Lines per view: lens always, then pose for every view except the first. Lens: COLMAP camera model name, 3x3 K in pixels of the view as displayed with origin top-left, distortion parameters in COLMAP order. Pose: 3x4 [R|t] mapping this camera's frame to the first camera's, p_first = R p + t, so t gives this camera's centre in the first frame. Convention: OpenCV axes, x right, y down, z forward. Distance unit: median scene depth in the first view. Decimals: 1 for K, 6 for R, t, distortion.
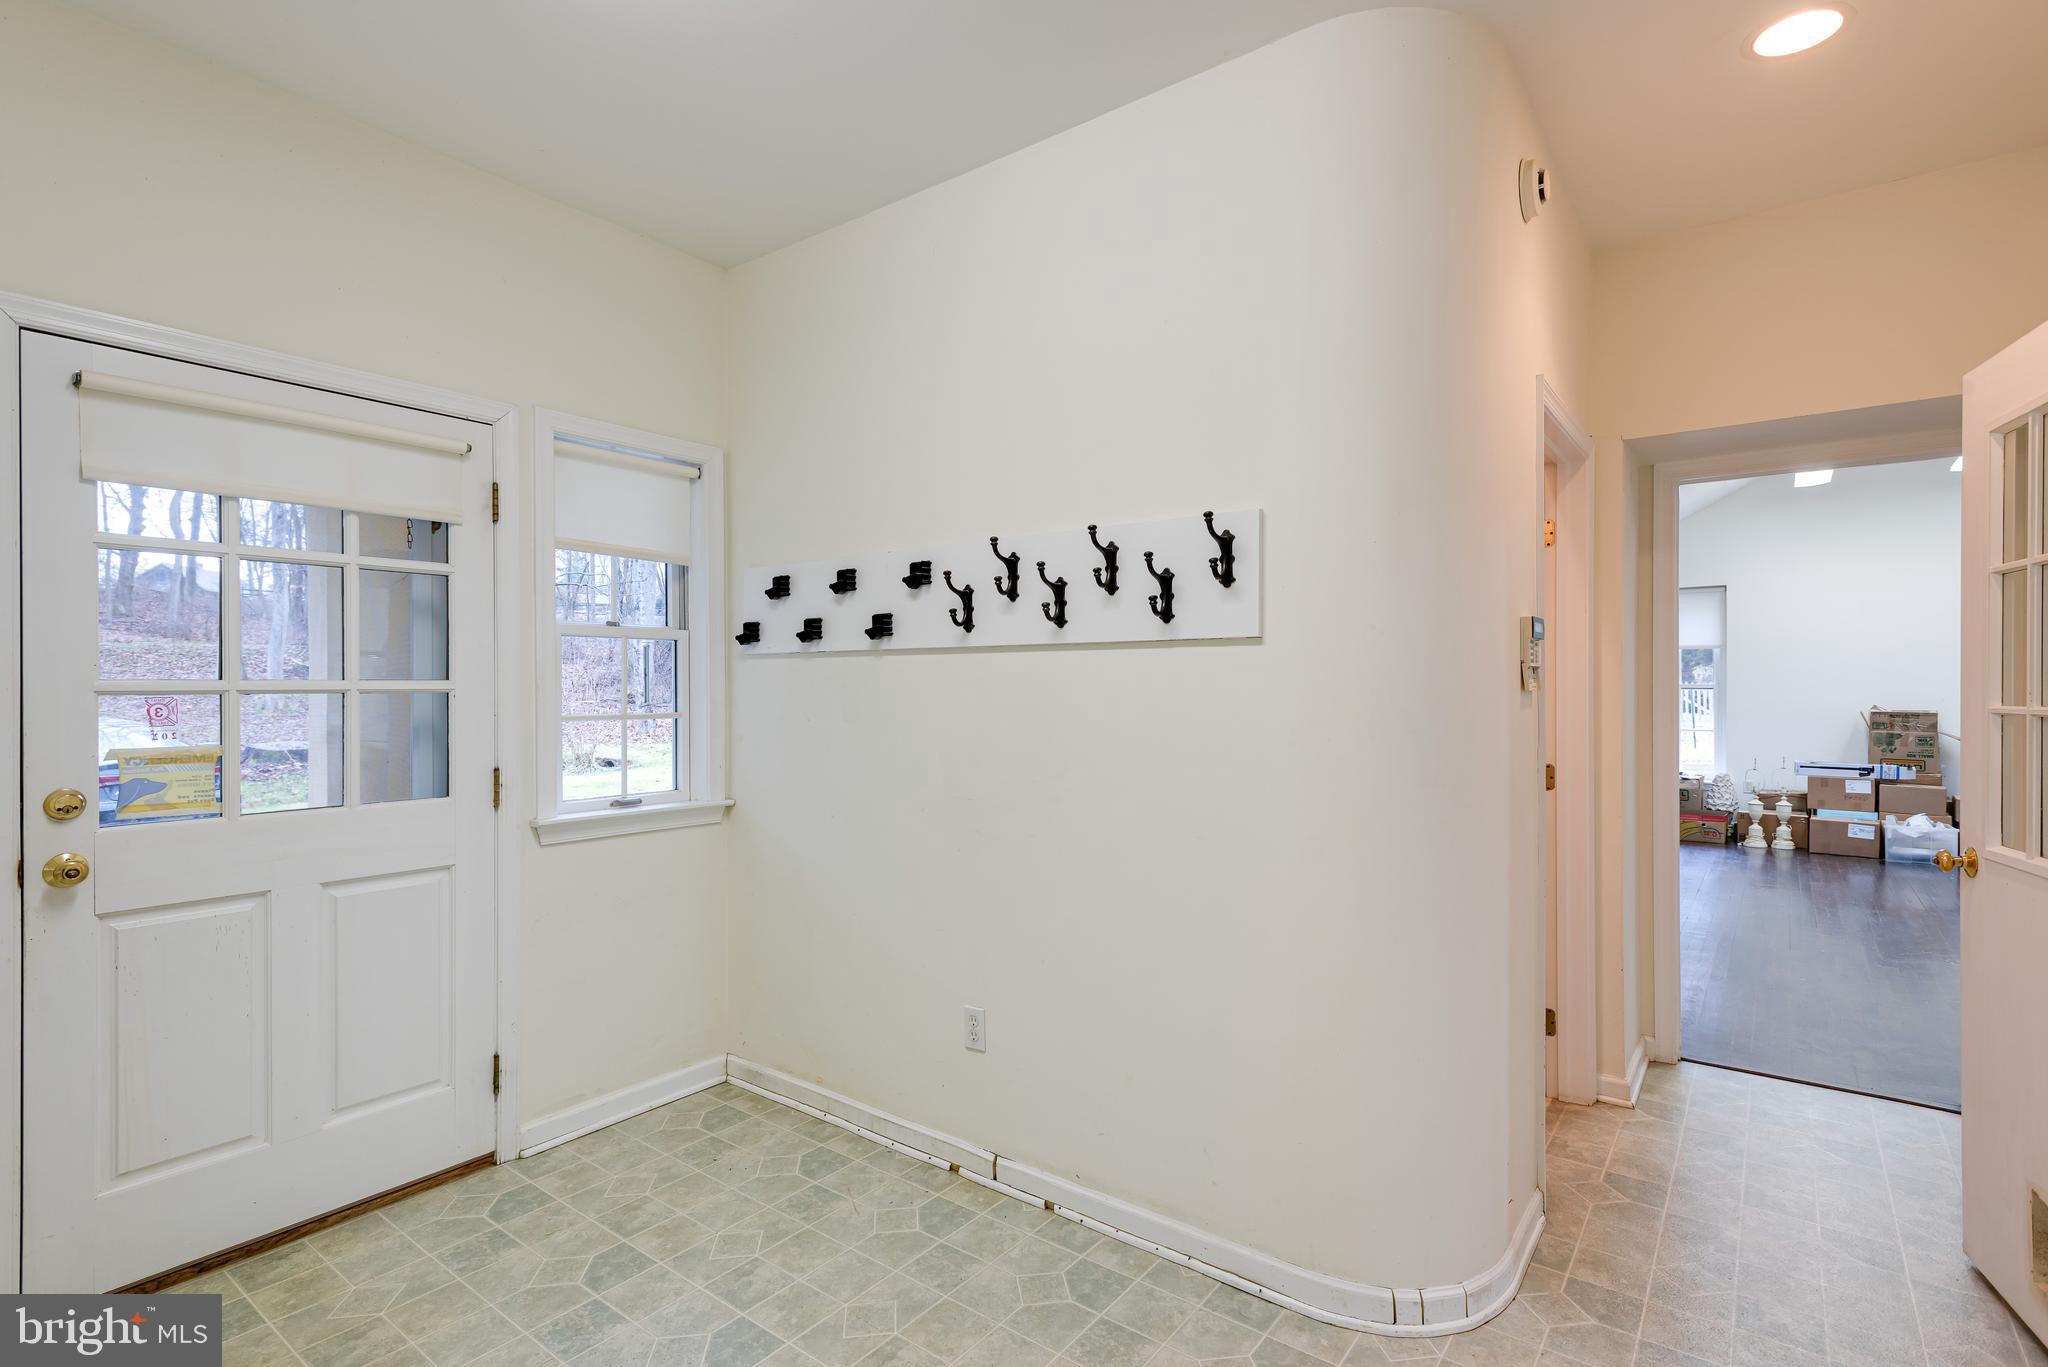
lens RADIAL K [[1008.8, 0, 1005.0], [0, 1008.8, 684.6], [0, 0, 1]] dist [0.003841, -0.000252]
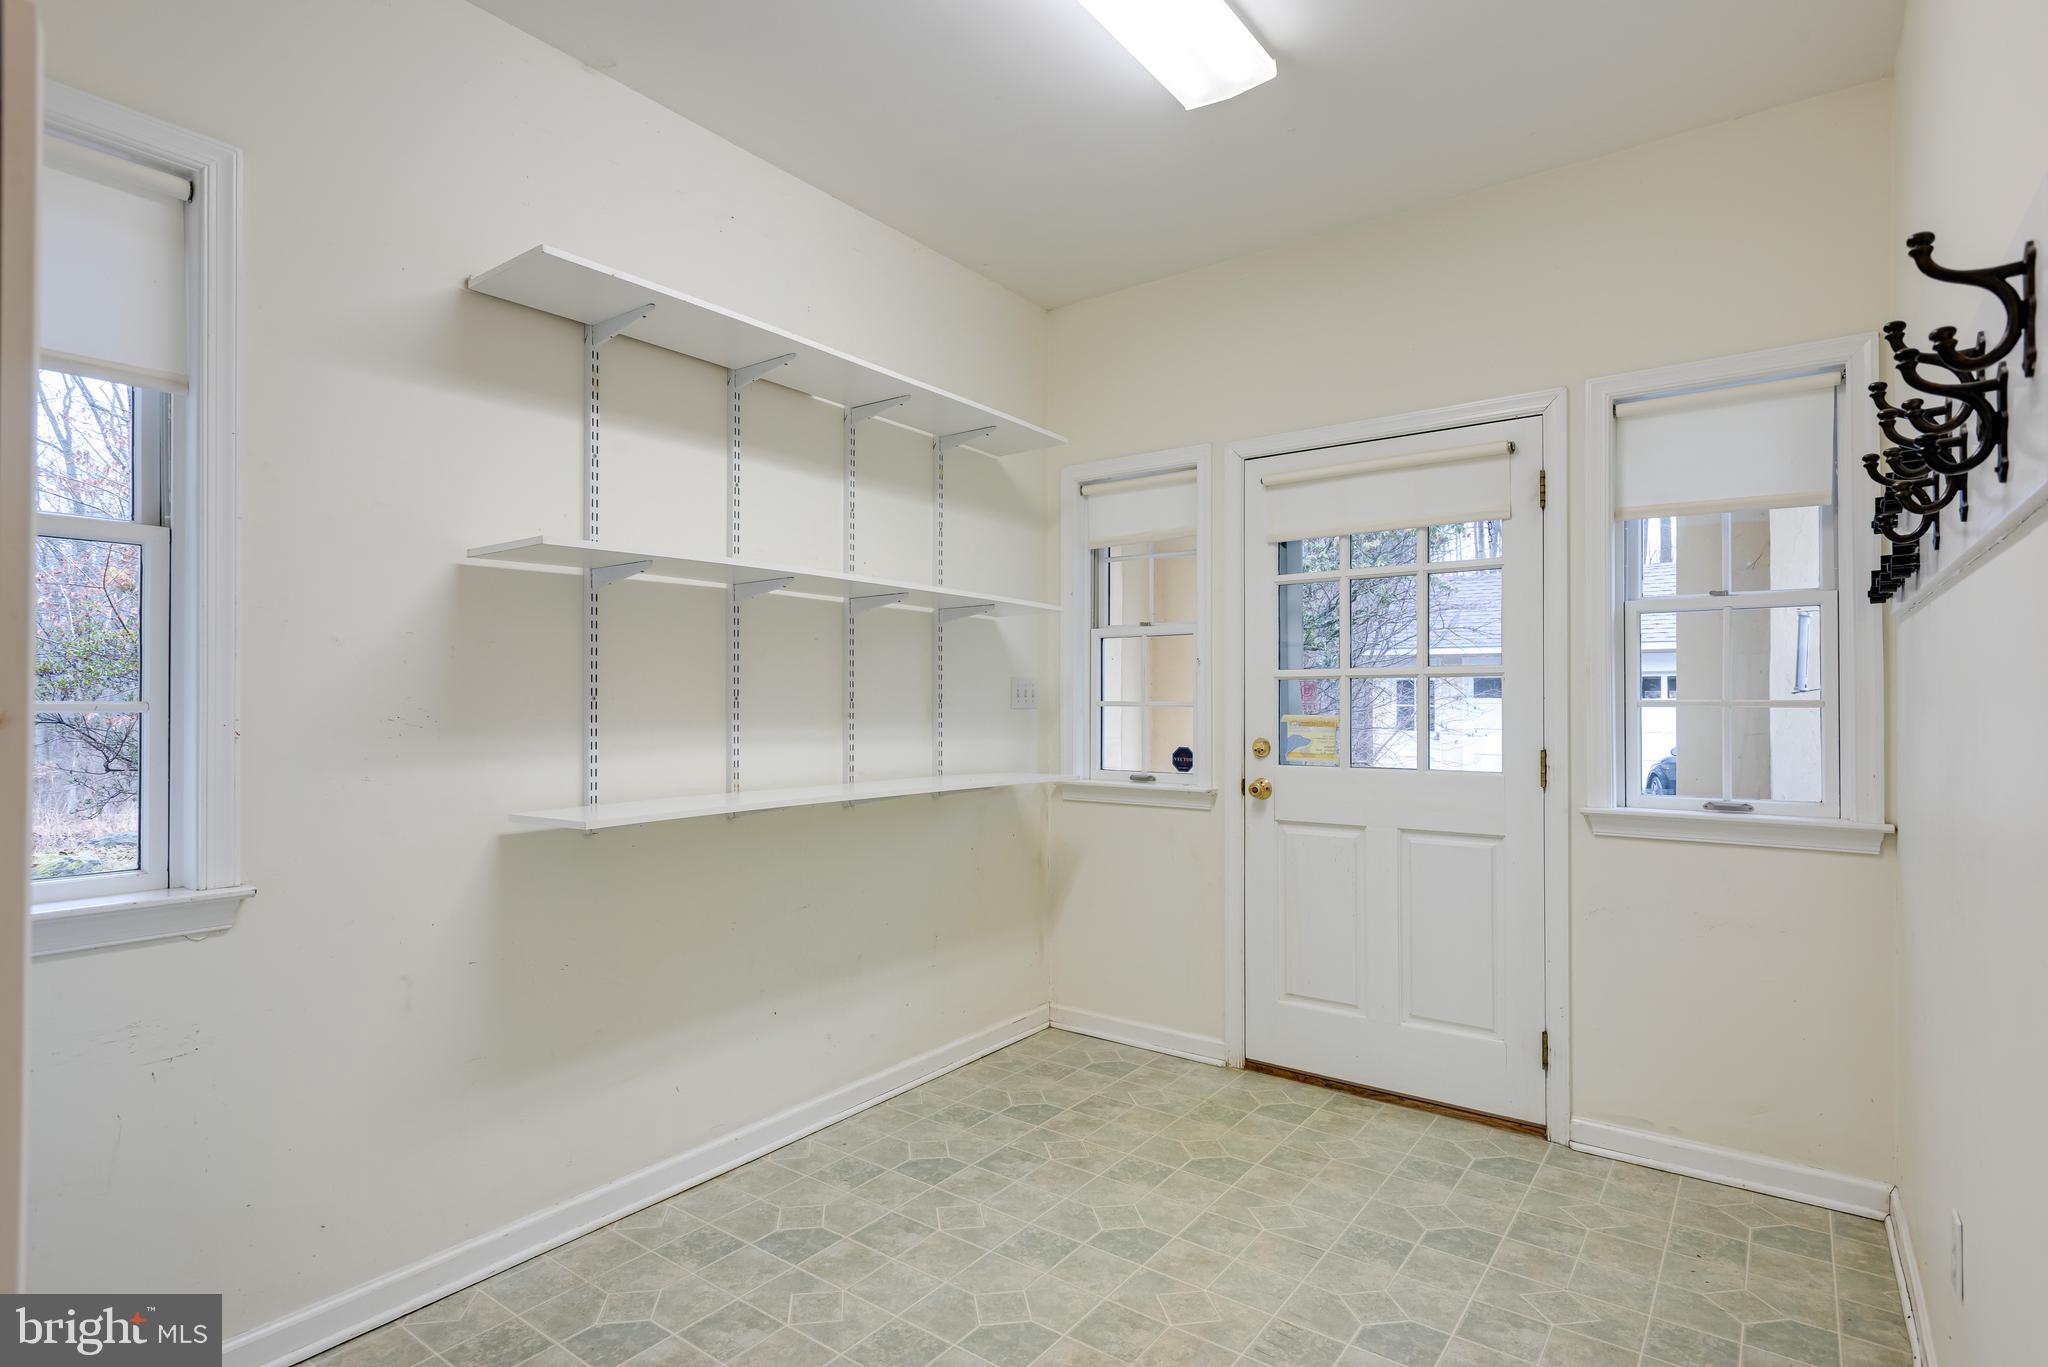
lens RADIAL K [[1008.8, 0, 1015.4], [0, 1008.8, 691.9], [0, 0, 1]] dist [0.003841, -0.000252]
pose [[0.003523, -0.009749, -0.999946, 0.540250], [-0.001728, 0.999951, -0.009755, 0.037136], [0.999992, 0.001762, 0.003506, 0.483900]]
